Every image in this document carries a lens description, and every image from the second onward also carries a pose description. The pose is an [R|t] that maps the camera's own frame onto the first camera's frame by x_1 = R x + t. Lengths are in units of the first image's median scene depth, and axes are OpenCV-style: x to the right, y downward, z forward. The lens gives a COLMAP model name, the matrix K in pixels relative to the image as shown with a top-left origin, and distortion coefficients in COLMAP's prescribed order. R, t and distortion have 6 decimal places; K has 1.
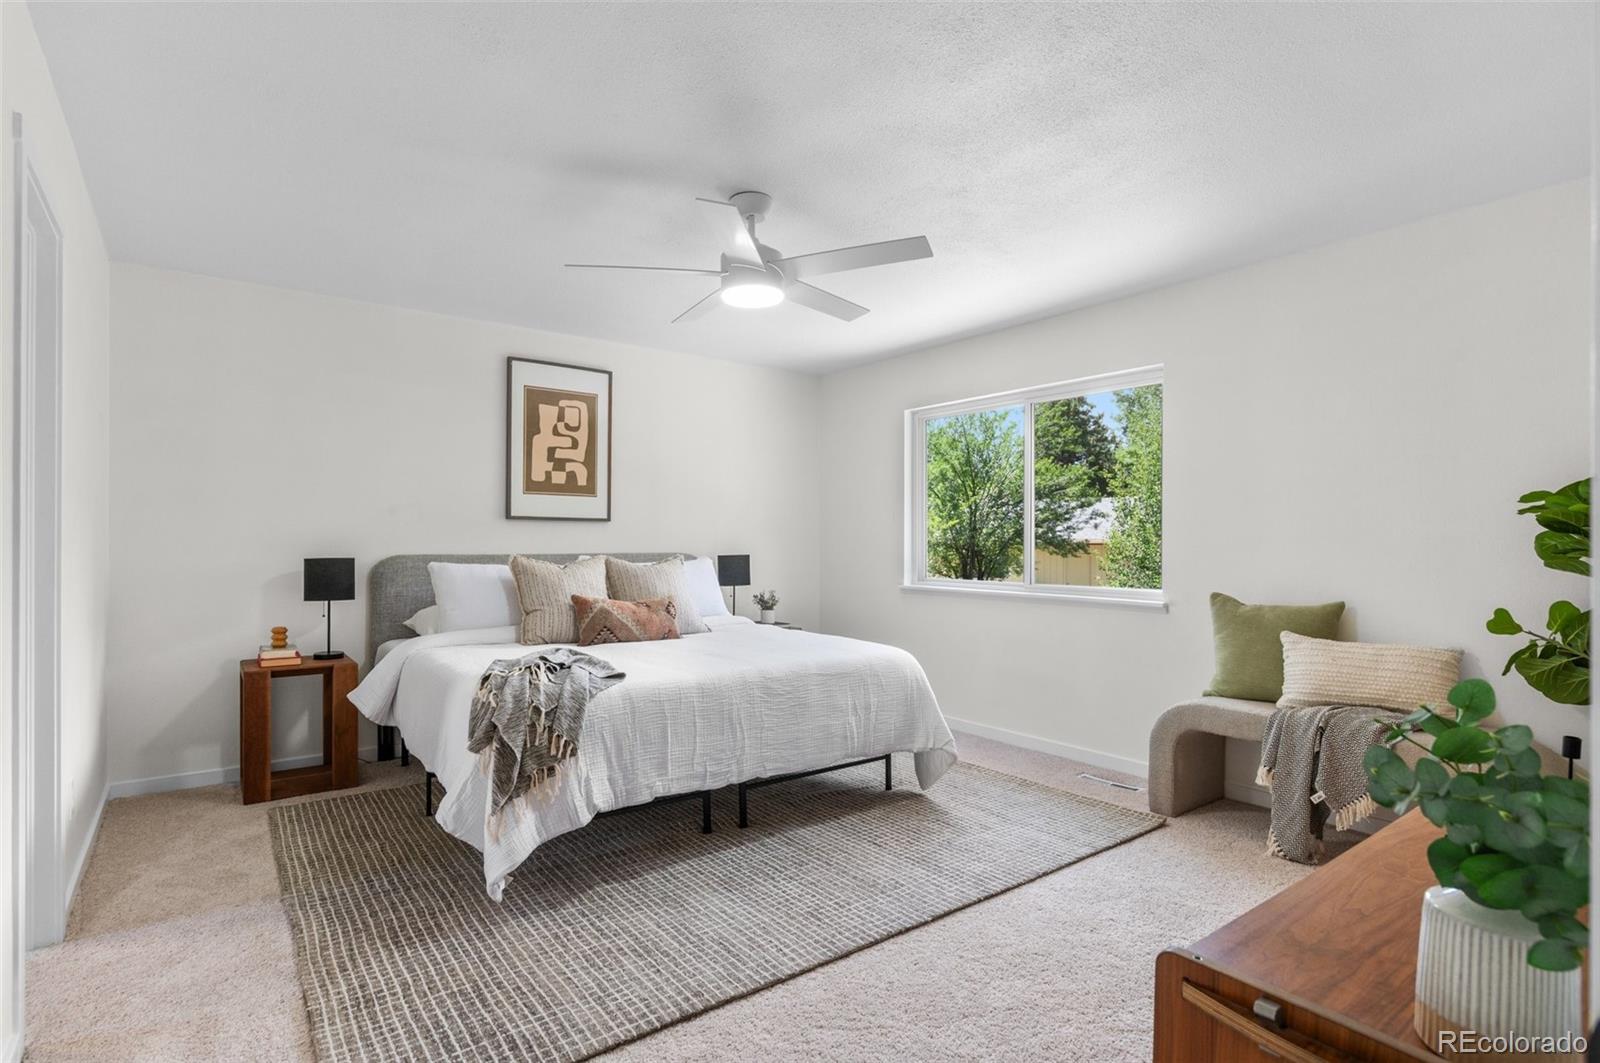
lens RADIAL K [[794.5, 0, 800.0], [0, 794.5, 531.5], [0, 0, 1]] dist [-0.016698, 0.000496]
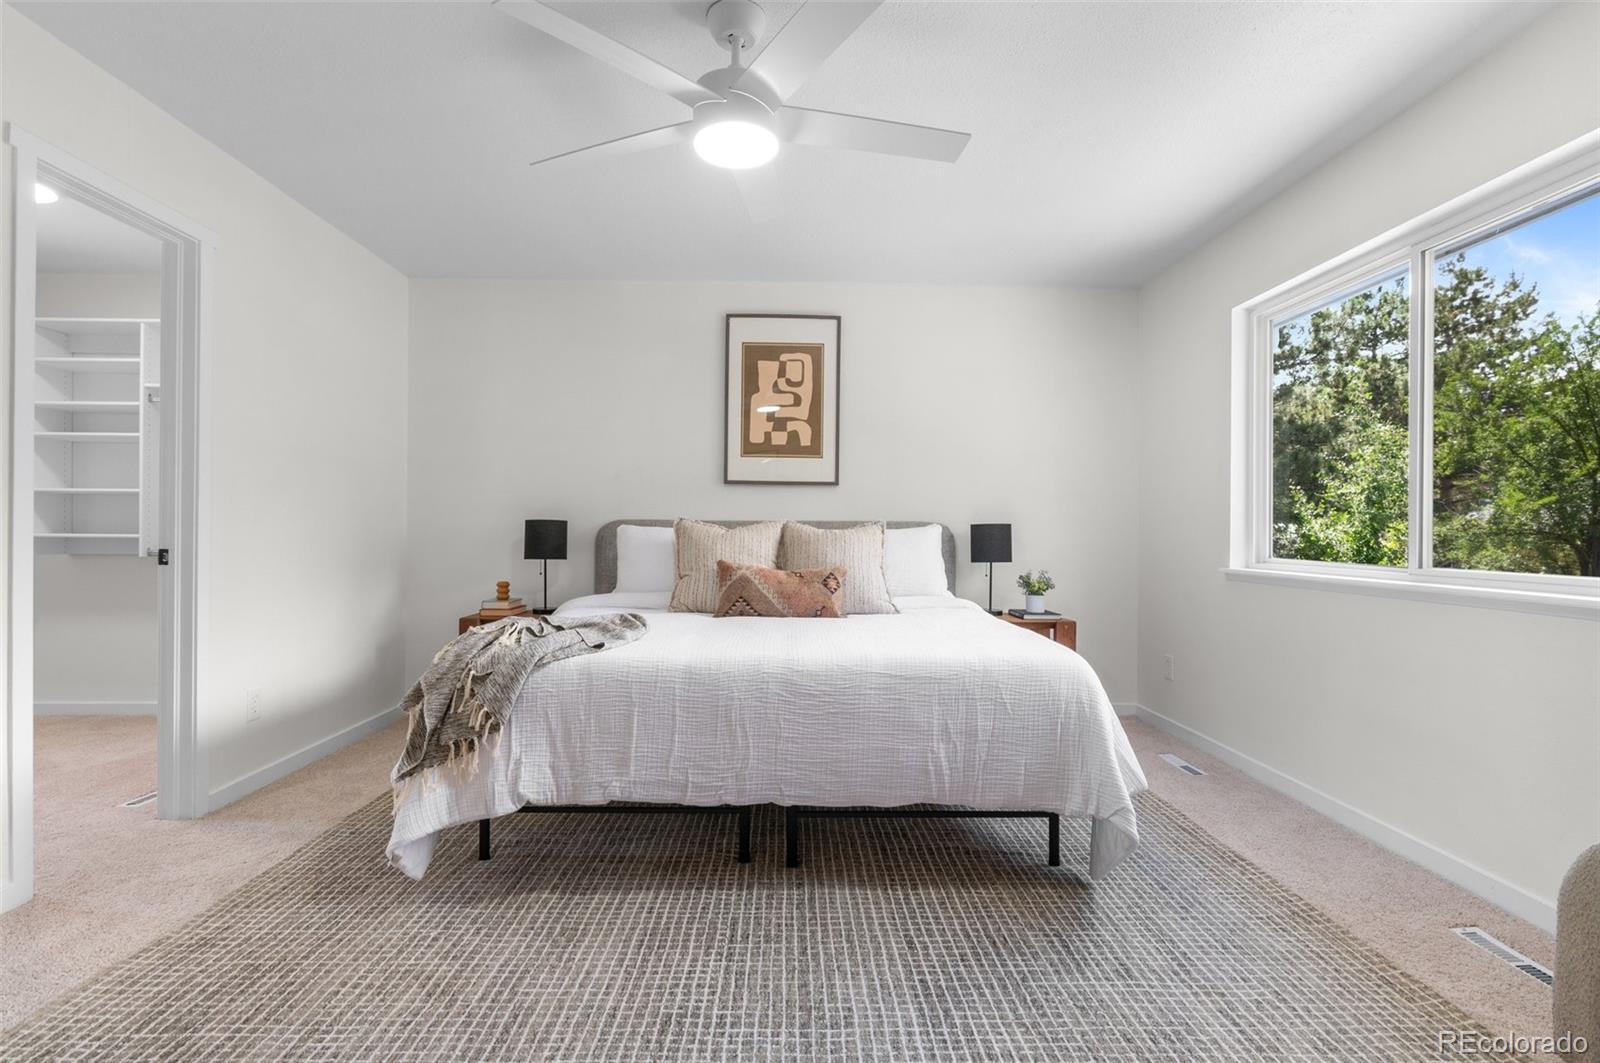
lens RADIAL K [[785.4, 0, 800.0], [0, 785.4, 531.5], [0, 0, 1]] dist [0.000573, -0.008374]
pose [[0.807858, 0.002897, -0.589370, 0.304138], [0.002749, 0.999959, 0.008684, 0.039060], [0.589371, -0.008635, 0.807817, 0.326472]]
